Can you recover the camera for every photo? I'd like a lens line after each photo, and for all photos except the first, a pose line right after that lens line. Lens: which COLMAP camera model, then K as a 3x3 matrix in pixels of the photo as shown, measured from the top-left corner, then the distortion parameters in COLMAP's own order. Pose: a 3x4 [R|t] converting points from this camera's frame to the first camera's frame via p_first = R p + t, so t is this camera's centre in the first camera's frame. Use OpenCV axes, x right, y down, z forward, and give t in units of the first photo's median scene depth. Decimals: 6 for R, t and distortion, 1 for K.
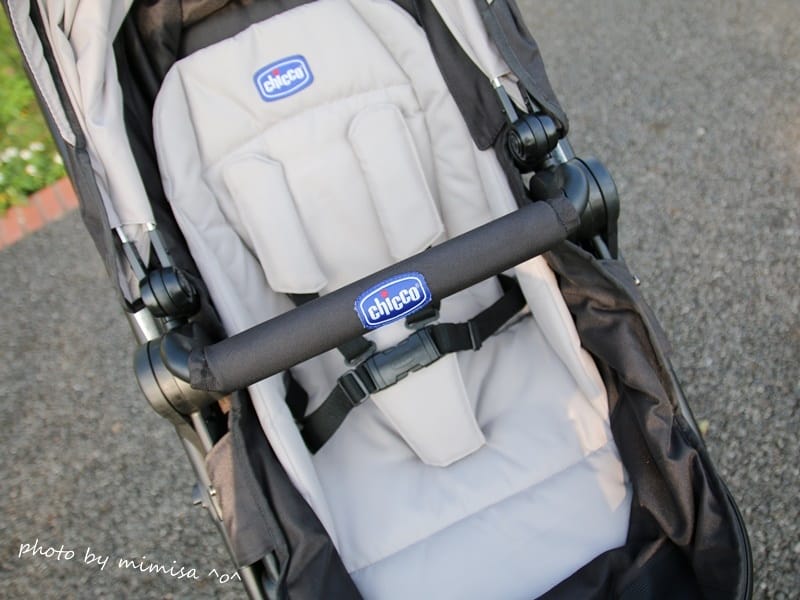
lens RADIAL K [[713.3, 0, 445.5], [0, 713.3, 322.2], [0, 0, 1]] dist [-0.140394, 0.111153]
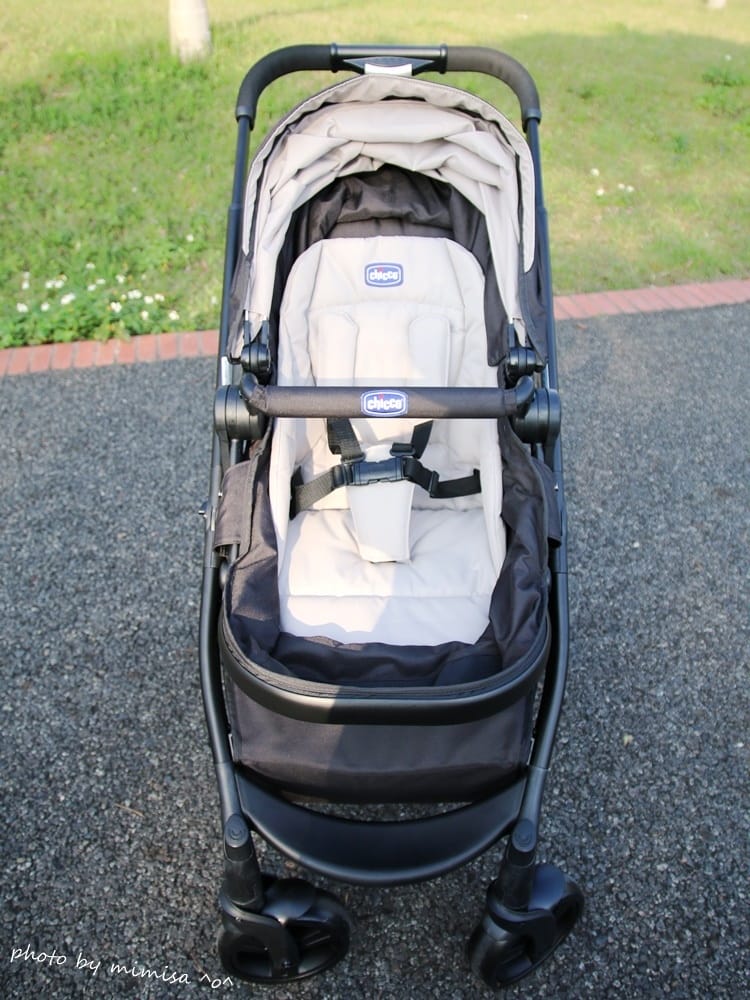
lens RADIAL K [[922.7, 0, 375.0], [0, 922.7, 500.0], [0, 0, 1]] dist [-0.123032, 0.113406]
pose [[0.902738, 0.380610, -0.200498, 0.180670], [-0.415985, 0.891103, -0.181361, 0.244429], [0.109637, 0.247126, 0.962761, -0.420597]]
